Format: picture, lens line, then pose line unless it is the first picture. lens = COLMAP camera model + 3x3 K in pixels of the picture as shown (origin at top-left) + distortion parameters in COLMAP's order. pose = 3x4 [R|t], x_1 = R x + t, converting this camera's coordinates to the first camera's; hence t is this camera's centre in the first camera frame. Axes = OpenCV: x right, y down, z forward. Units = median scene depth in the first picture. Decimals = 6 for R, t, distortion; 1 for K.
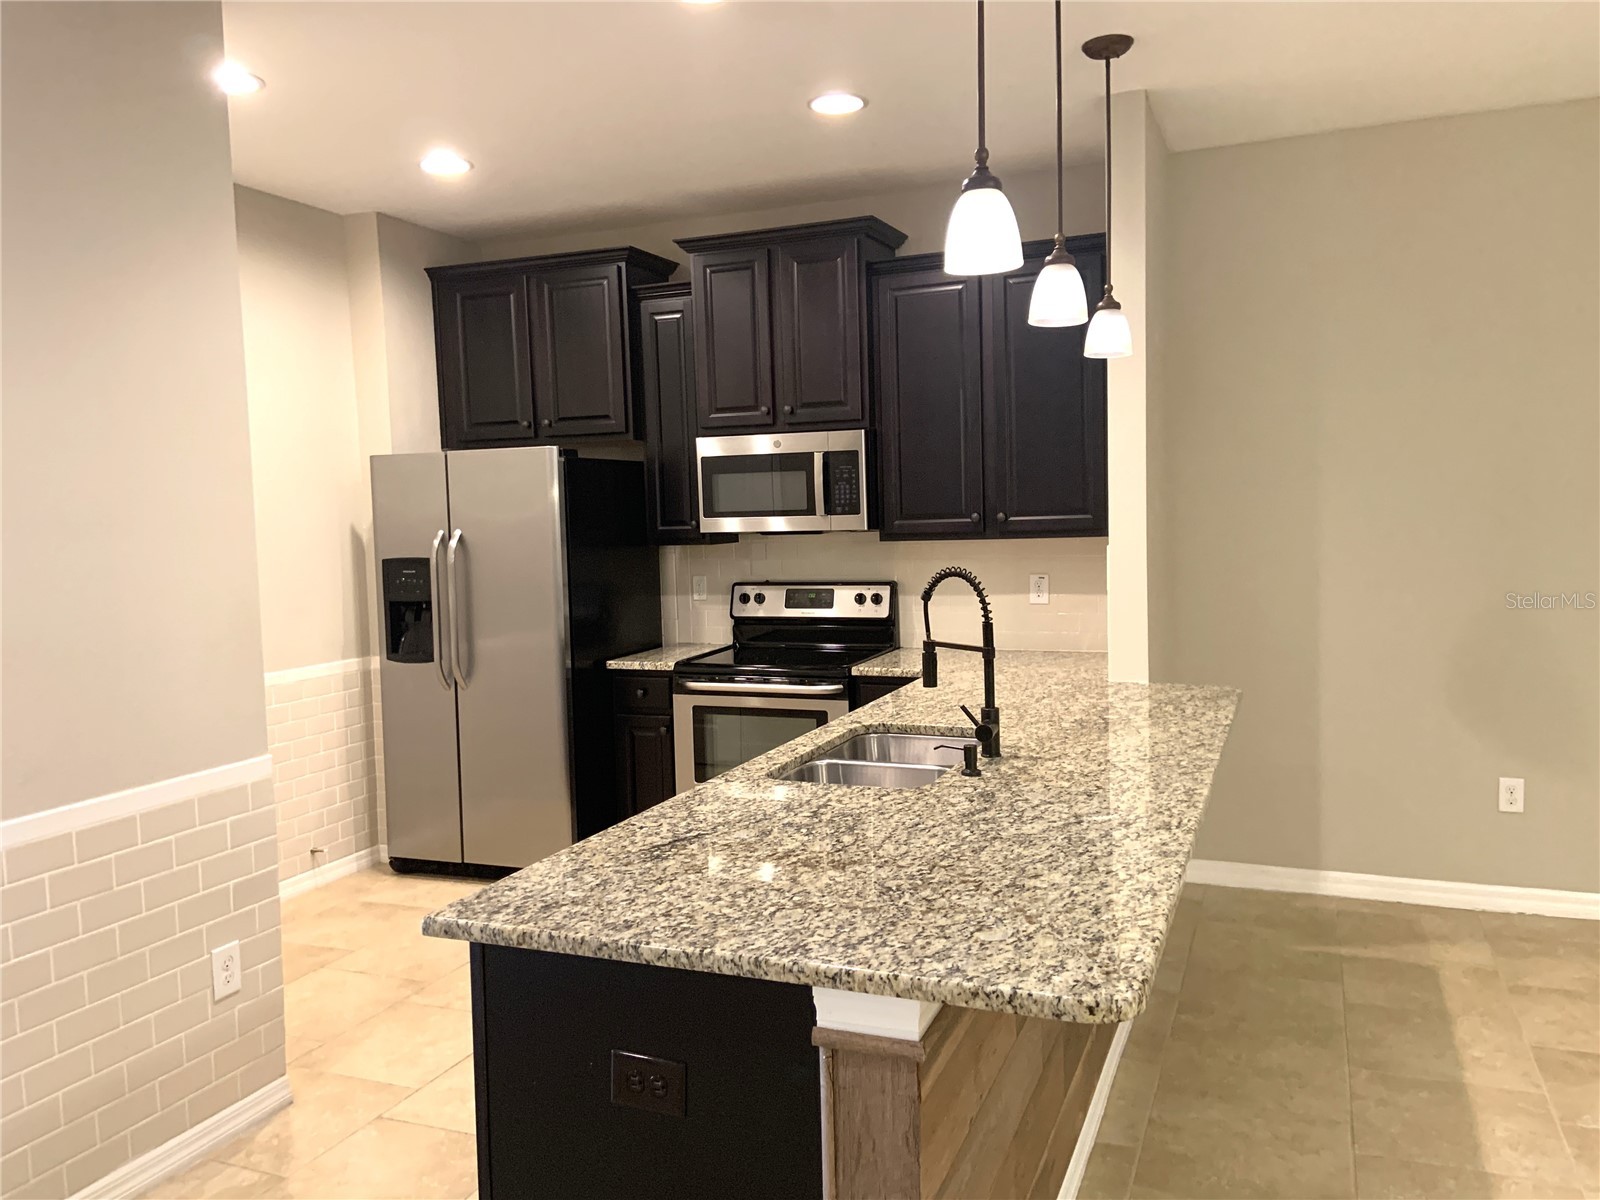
lens RADIAL K [[1212.8, 0, 813.4], [0, 1212.8, 588.8], [0, 0, 1]] dist [0.116359, -0.156219]
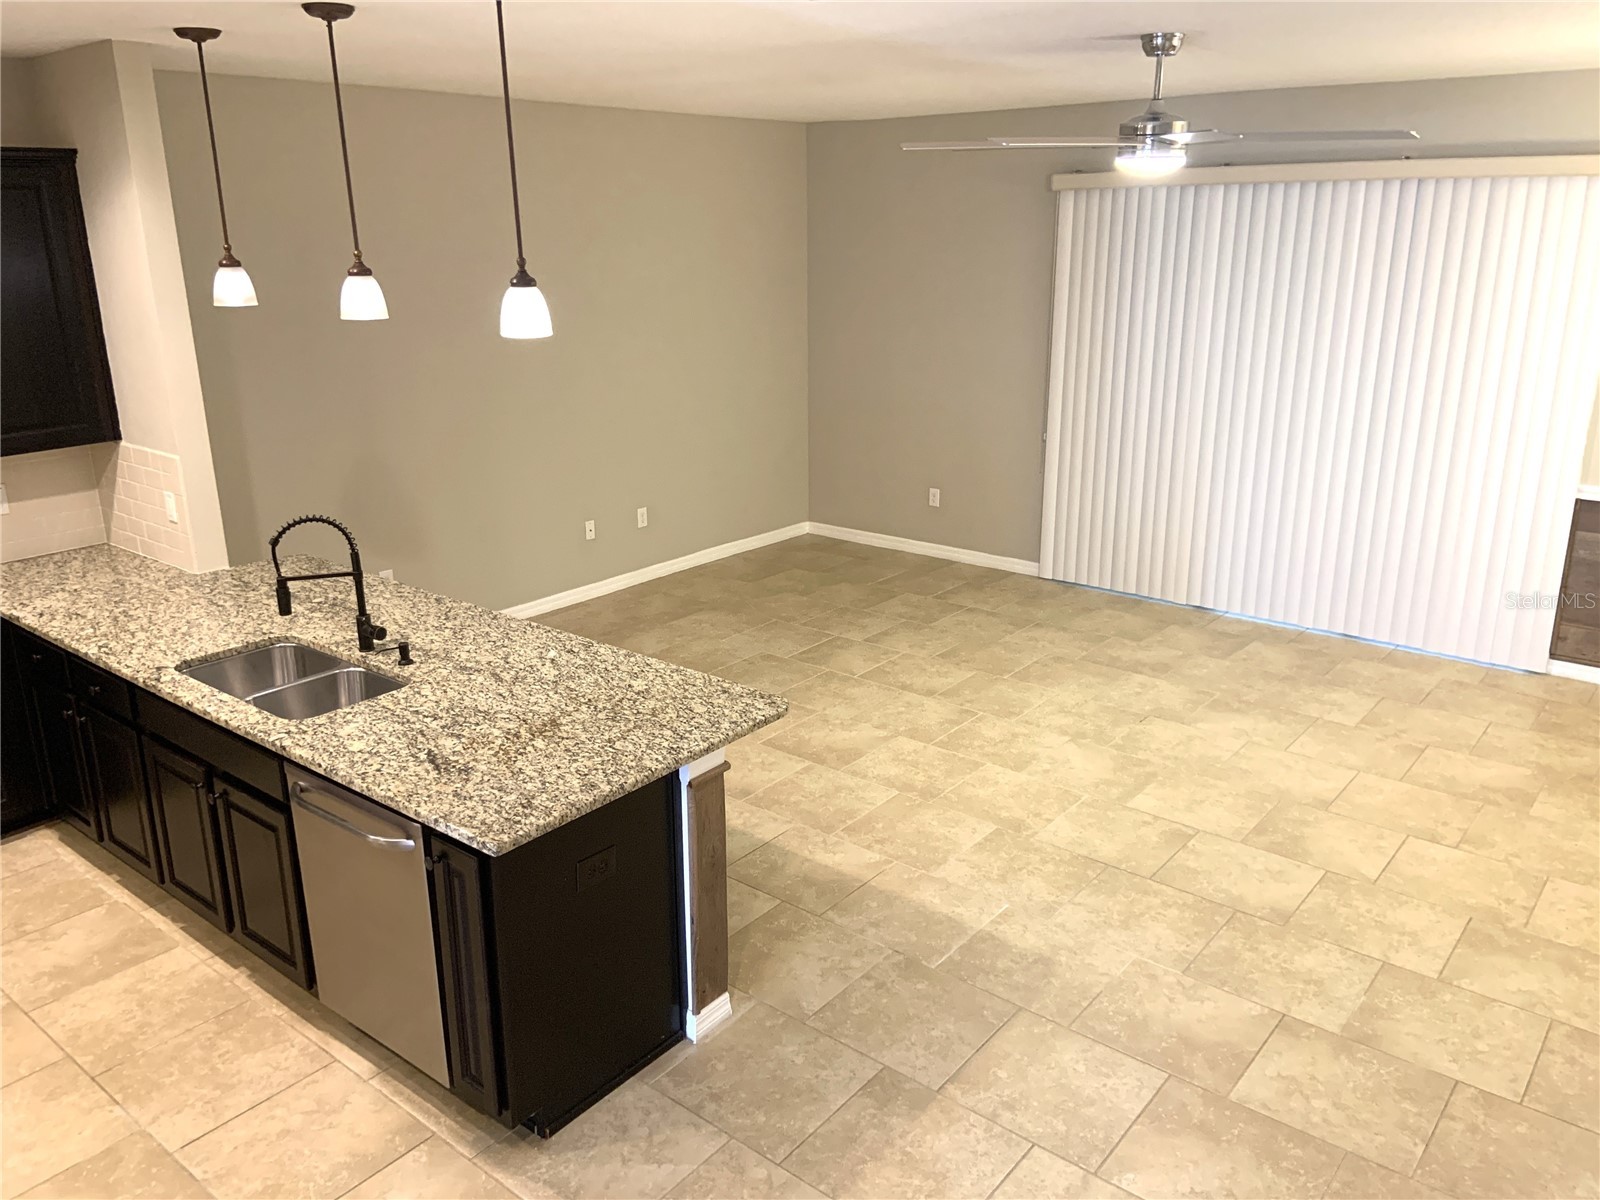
lens RADIAL K [[1212.8, 0, 813.4], [0, 1212.8, 588.8], [0, 0, 1]] dist [0.116359, -0.156219]
pose [[0.281515, -0.257024, 0.924493, -0.576581], [0.060709, 0.966299, 0.250161, -0.143038], [-0.957634, -0.014299, 0.287631, 0.090185]]
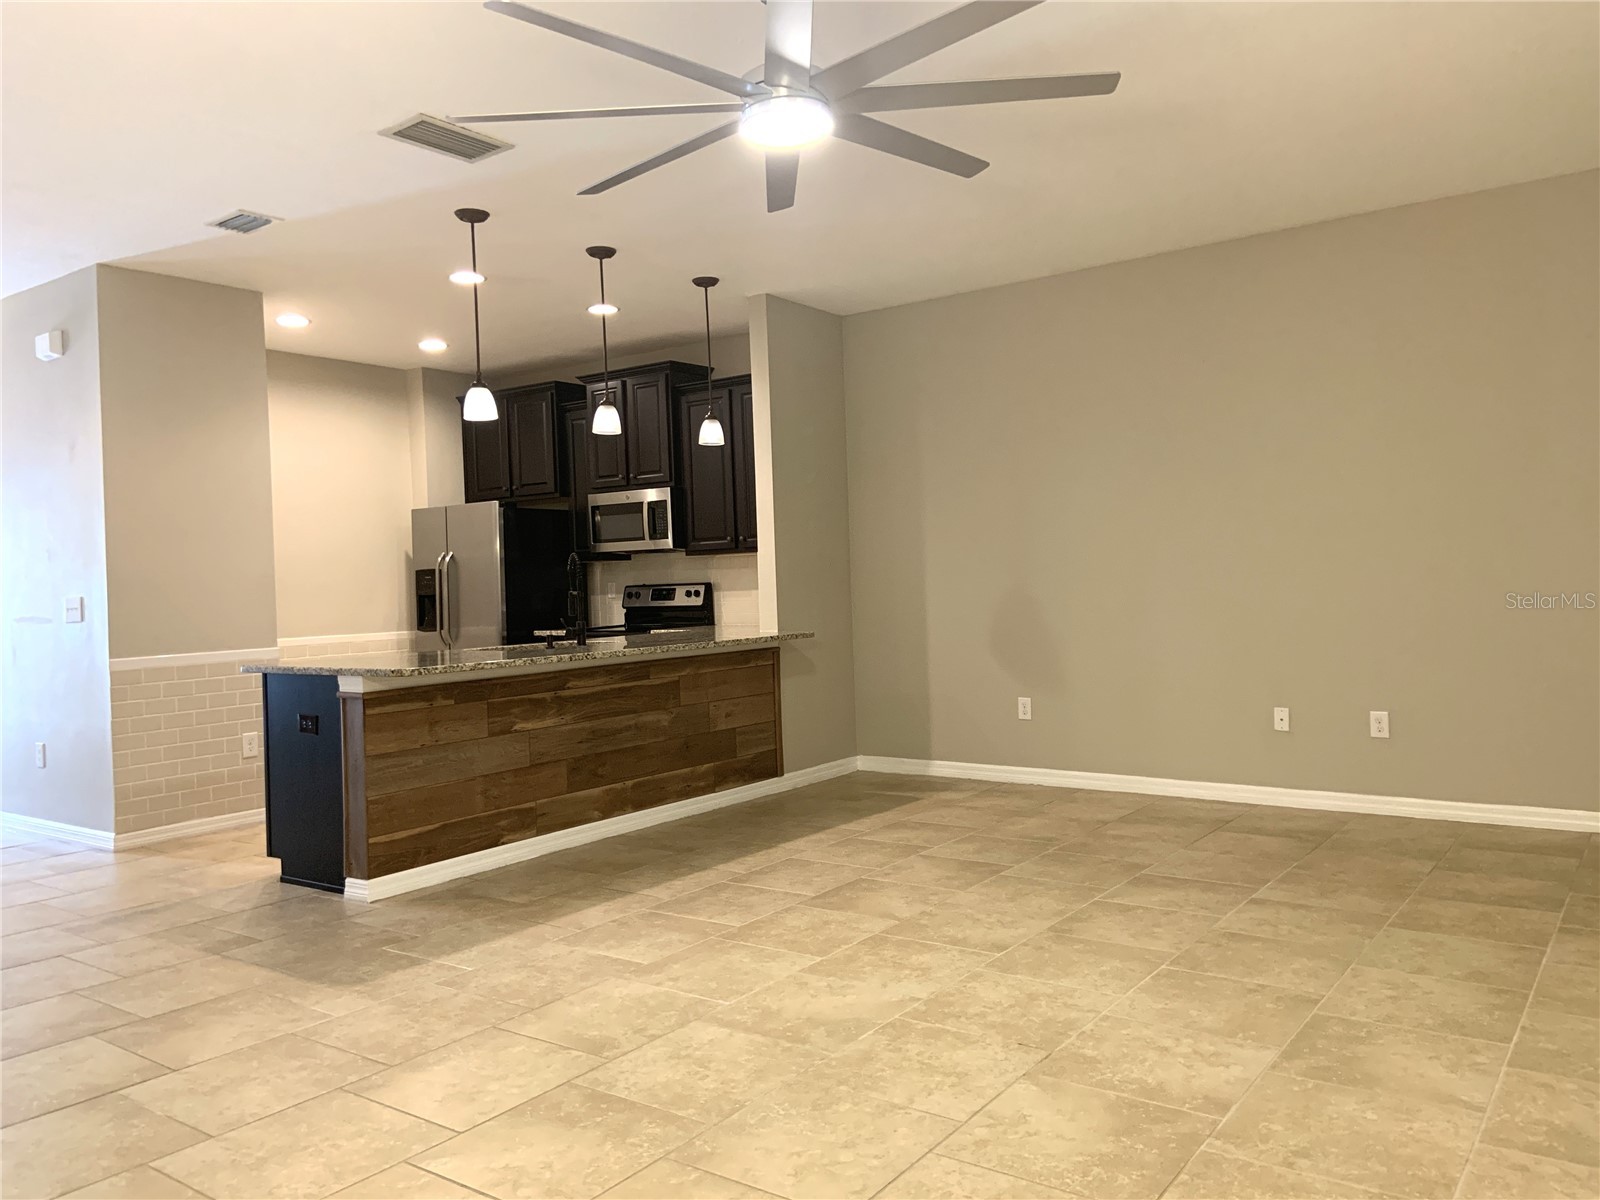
lens RADIAL K [[1212.8, 0, 813.4], [0, 1212.8, 588.8], [0, 0, 1]] dist [0.116359, -0.156219]
pose [[0.973039, -0.002615, -0.230624, 0.601283], [-0.009382, 0.998659, -0.050909, 0.086517], [0.230448, 0.051700, 0.971710, -0.536410]]
